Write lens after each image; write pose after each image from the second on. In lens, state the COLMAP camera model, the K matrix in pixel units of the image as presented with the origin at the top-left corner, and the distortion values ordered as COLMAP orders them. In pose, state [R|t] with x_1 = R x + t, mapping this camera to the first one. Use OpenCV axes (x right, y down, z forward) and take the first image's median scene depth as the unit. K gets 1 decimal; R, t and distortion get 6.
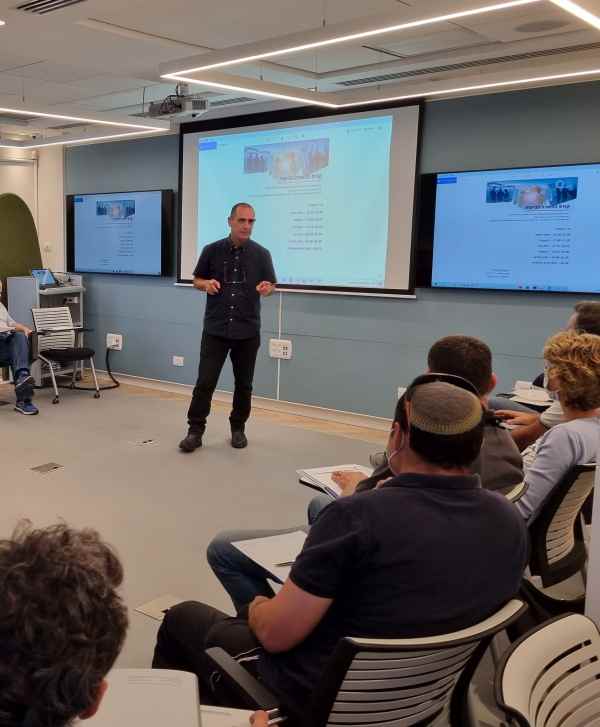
lens RADIAL K [[608.6, 0, 213.7], [0, 608.6, 334.3], [0, 0, 1]] dist [0.002683, -0.019278]
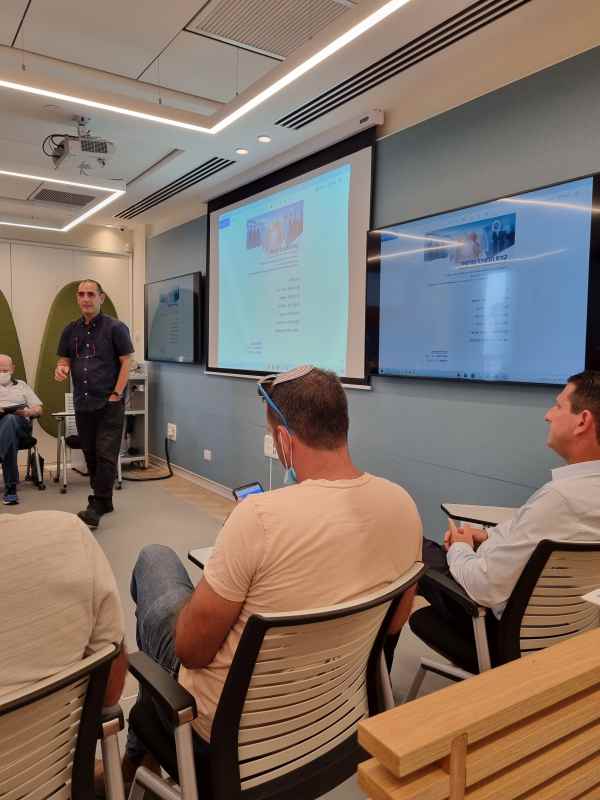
lens RADIAL K [[604.1, 0, 302.5], [0, 604.1, 401.8], [0, 0, 1]] dist [0.051276, -0.000742]
pose [[0.923641, 0.034184, -0.381730, 0.504152], [-0.056233, 0.997322, -0.046754, -0.002019], [0.379110, 0.064650, 0.923090, 0.228063]]
